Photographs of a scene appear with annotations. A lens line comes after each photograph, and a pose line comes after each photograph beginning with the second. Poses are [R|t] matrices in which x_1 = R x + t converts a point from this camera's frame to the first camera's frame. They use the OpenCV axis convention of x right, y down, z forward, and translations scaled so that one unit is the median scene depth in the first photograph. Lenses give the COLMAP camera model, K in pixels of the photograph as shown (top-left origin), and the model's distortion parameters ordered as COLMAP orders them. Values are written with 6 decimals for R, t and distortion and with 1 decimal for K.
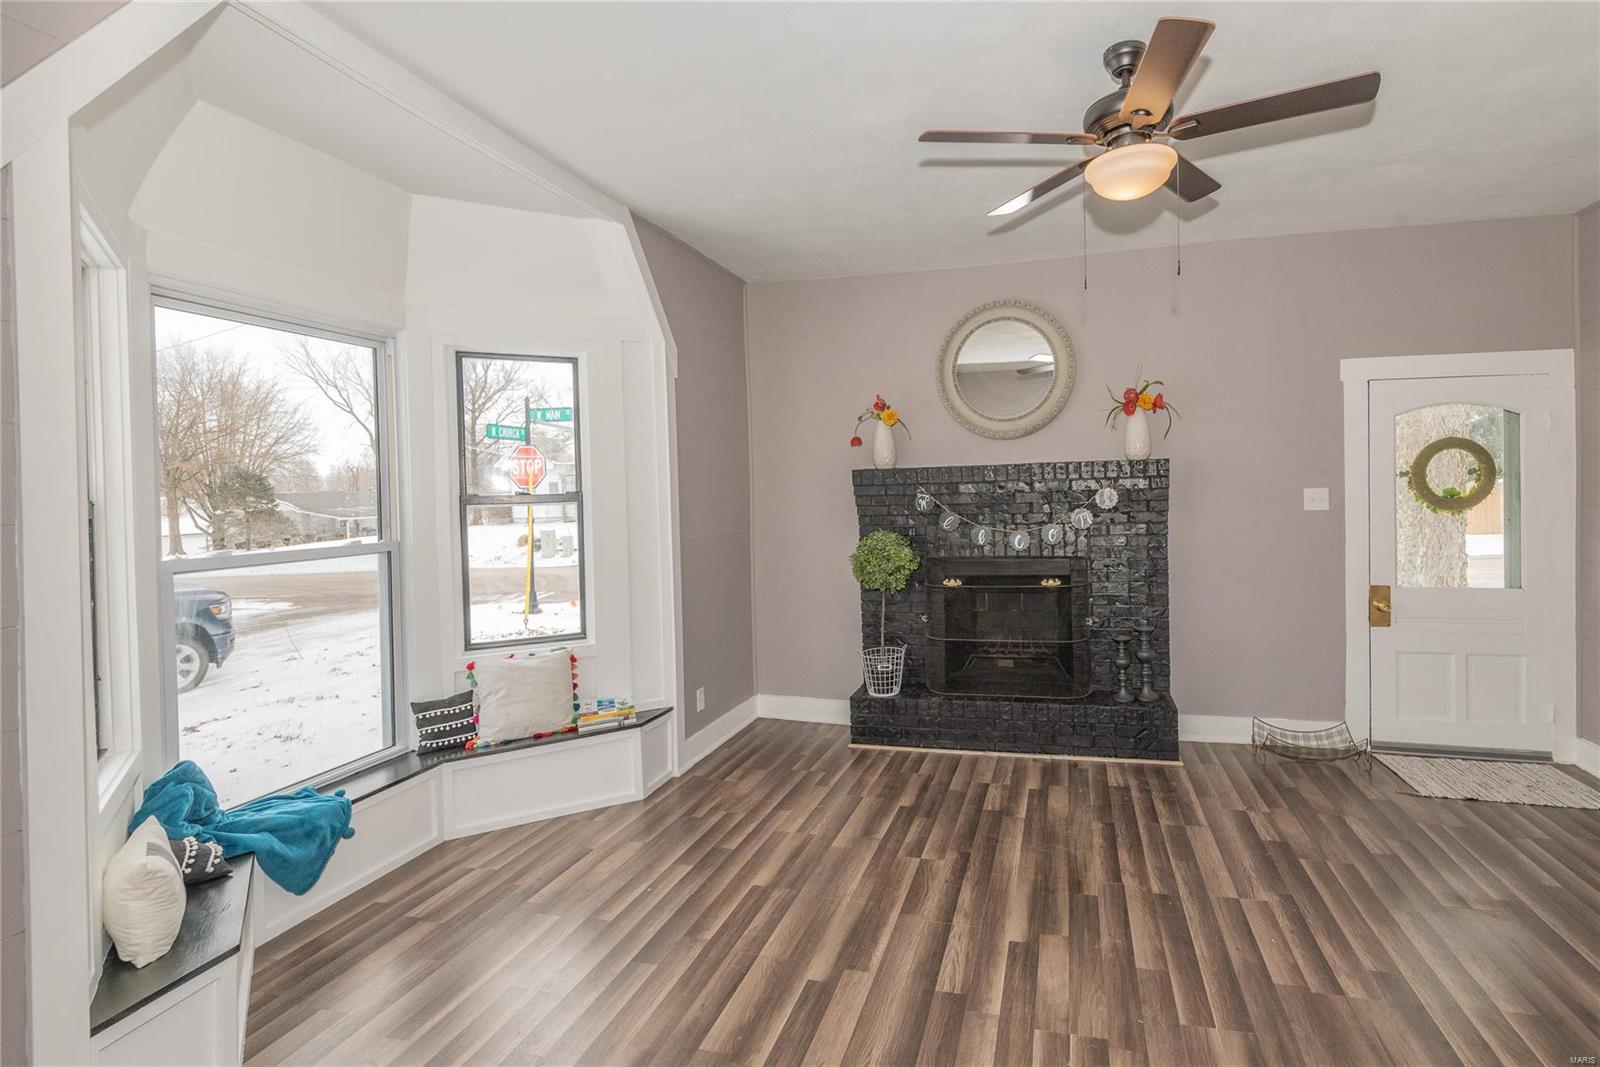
lens RADIAL K [[769.3, 0, 797.6], [0, 769.3, 511.6], [0, 0, 1]] dist [0.018316, -0.013572]
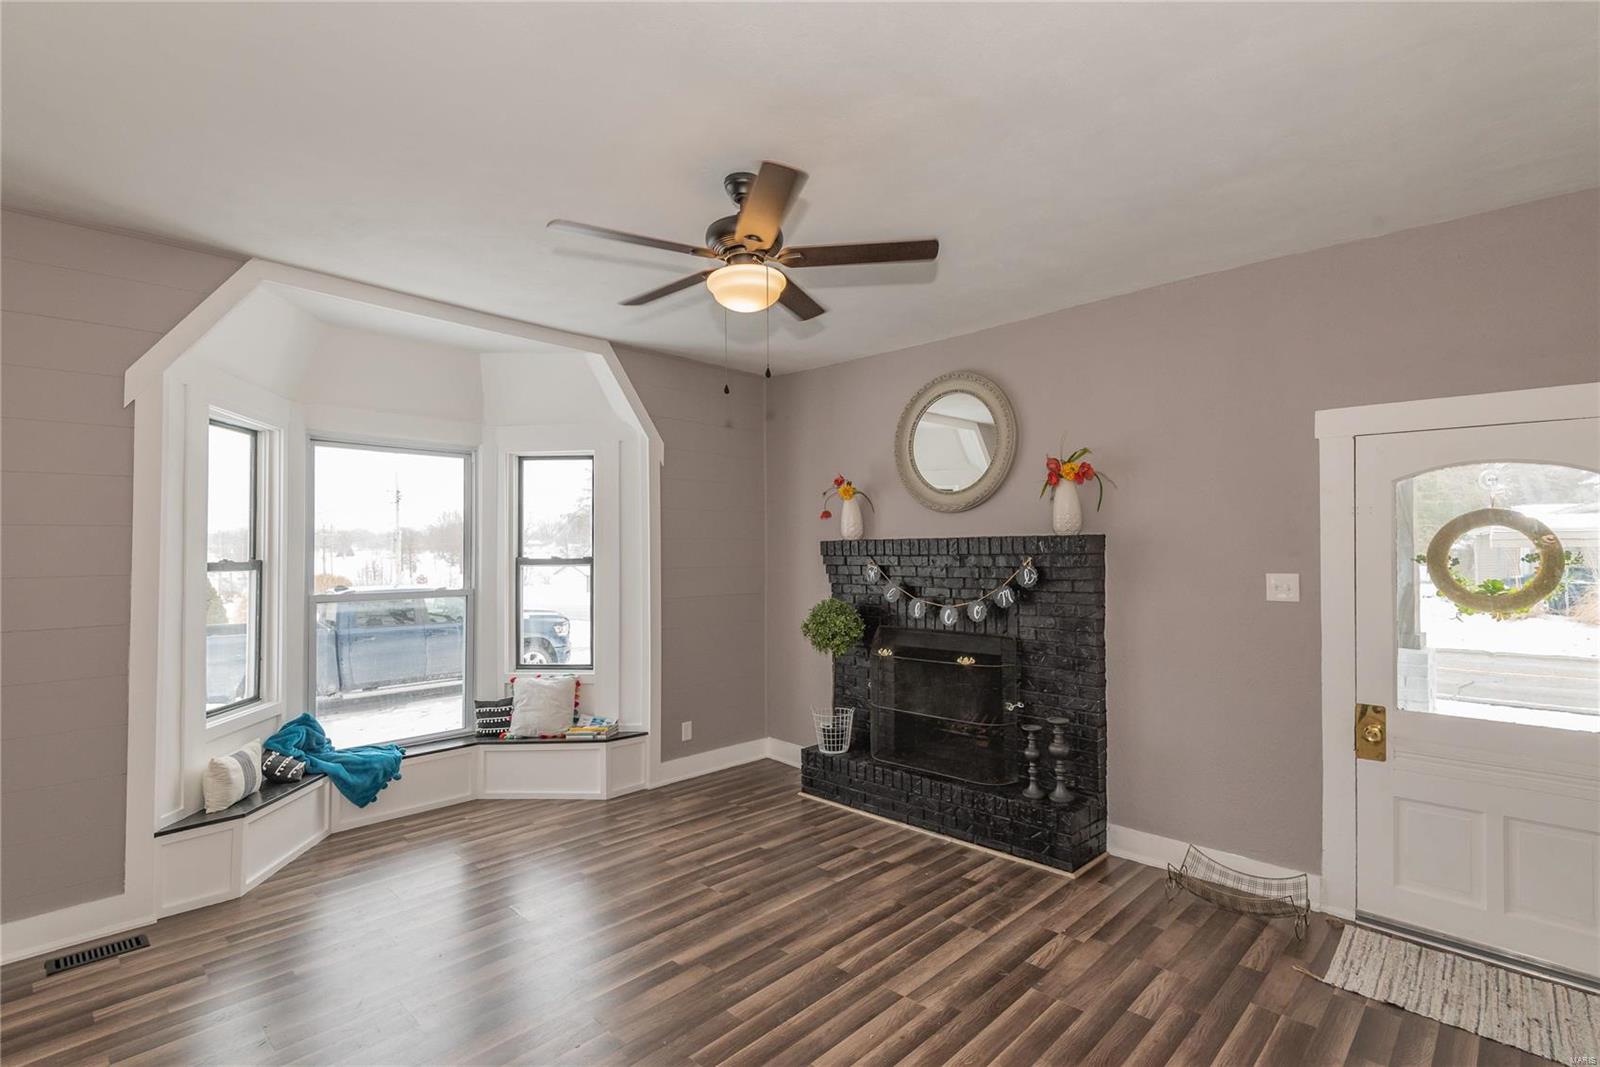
lens RADIAL K [[772.3, 0, 800.0], [0, 772.3, 533.5], [0, 0, 1]] dist [0.004436, -0.000579]
pose [[0.855642, 0.009360, -0.517483, 0.714255], [-0.024925, 0.999422, -0.023136, -0.044572], [0.516967, 0.032694, 0.855381, 0.056558]]
